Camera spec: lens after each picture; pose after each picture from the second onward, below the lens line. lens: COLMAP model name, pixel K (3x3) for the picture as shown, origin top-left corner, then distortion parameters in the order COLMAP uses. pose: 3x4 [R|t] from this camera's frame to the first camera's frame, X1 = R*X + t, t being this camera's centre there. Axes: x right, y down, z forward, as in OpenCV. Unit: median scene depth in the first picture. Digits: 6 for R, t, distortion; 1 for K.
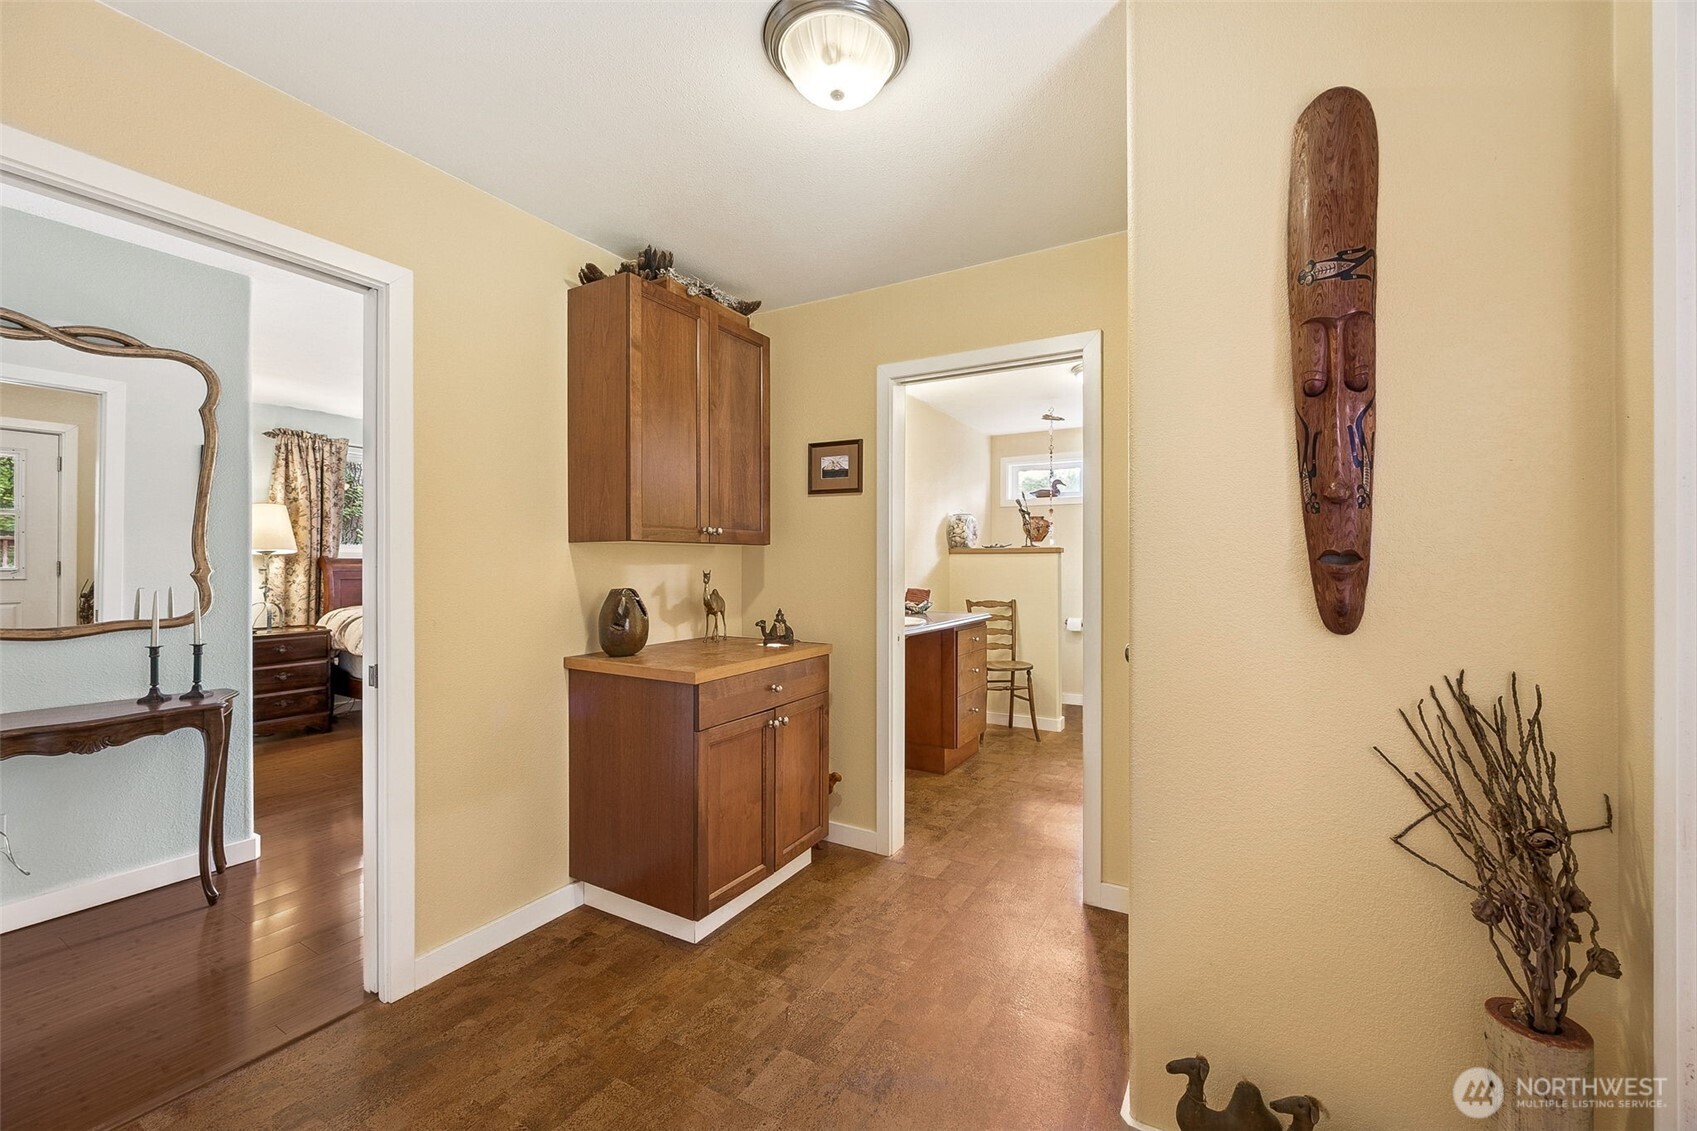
lens RADIAL K [[653.7, 0, 865.8], [0, 653.7, 560.5], [0, 0, 1]] dist [-0.001045, -0.000018]
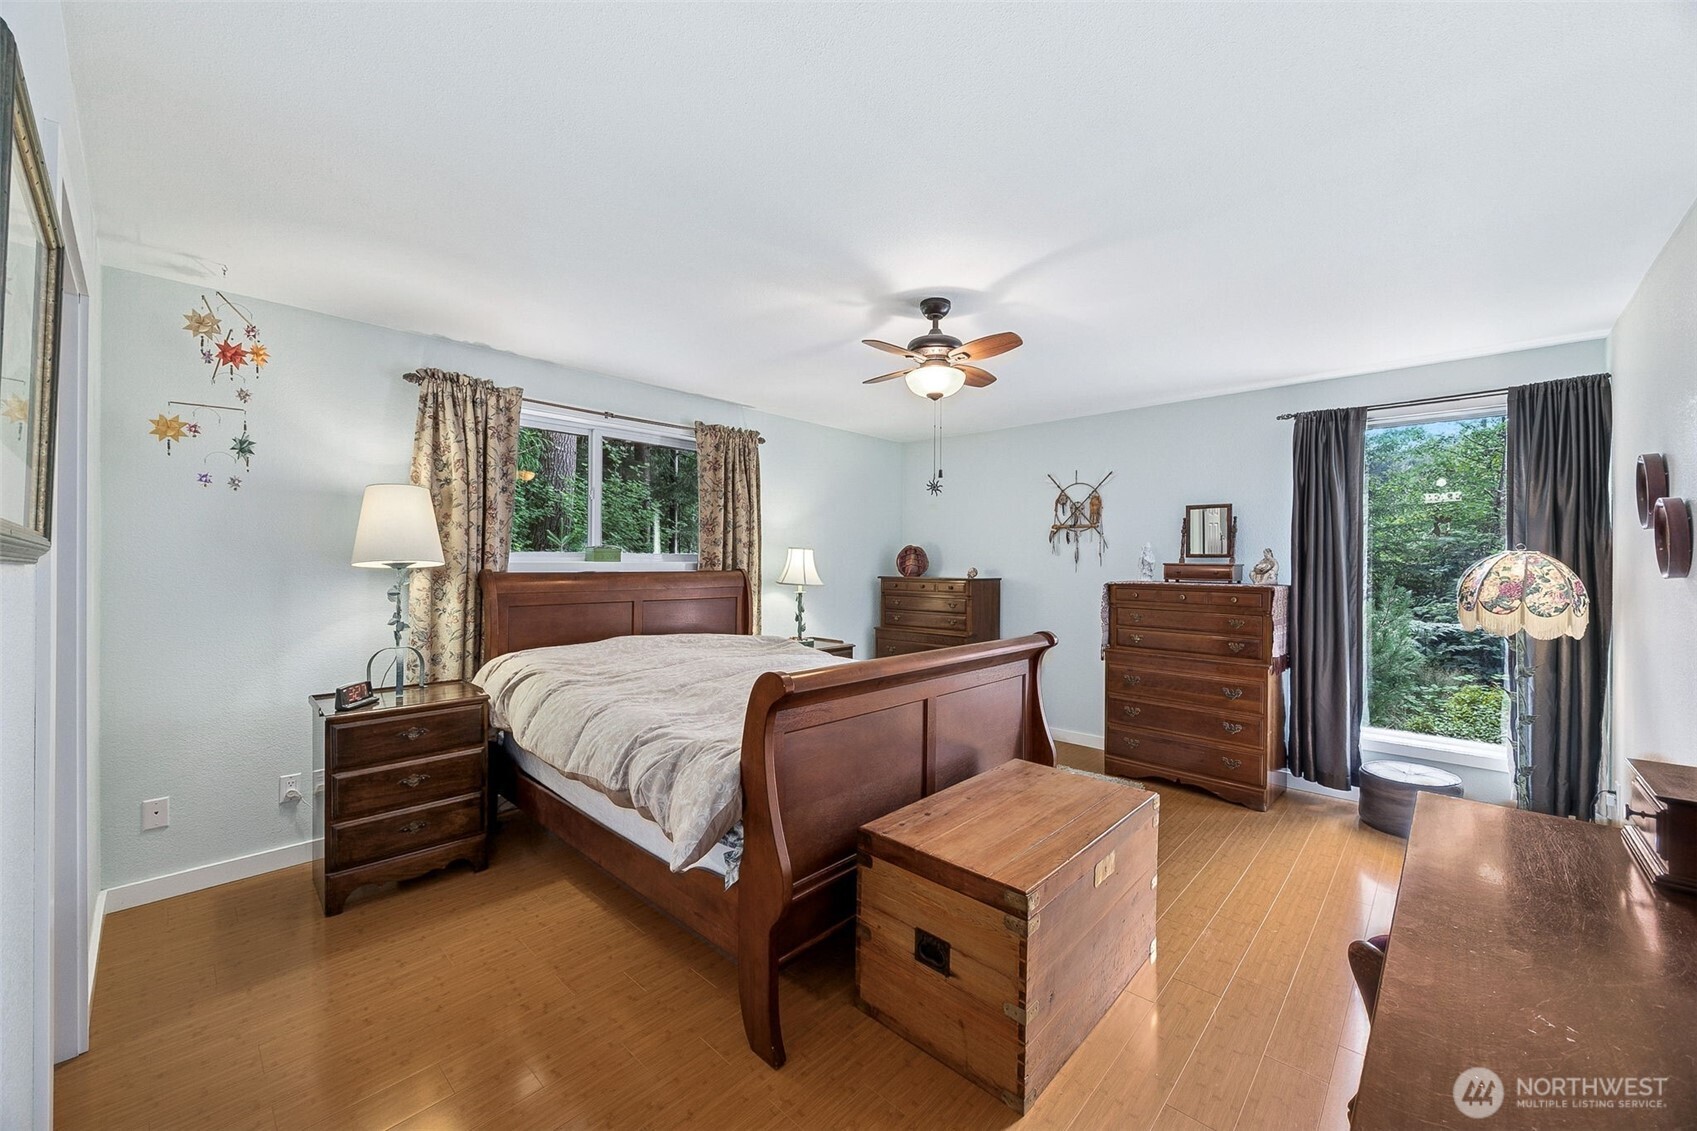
lens RADIAL K [[653.7, 0, 850.9], [0, 653.7, 560.6], [0, 0, 1]] dist [-0.001045, -0.000018]
pose [[0.972751, 0.004767, -0.231805, -0.351234], [-0.005376, 0.999984, -0.001996, -0.016931], [0.231792, 0.003188, 0.972760, 0.483301]]
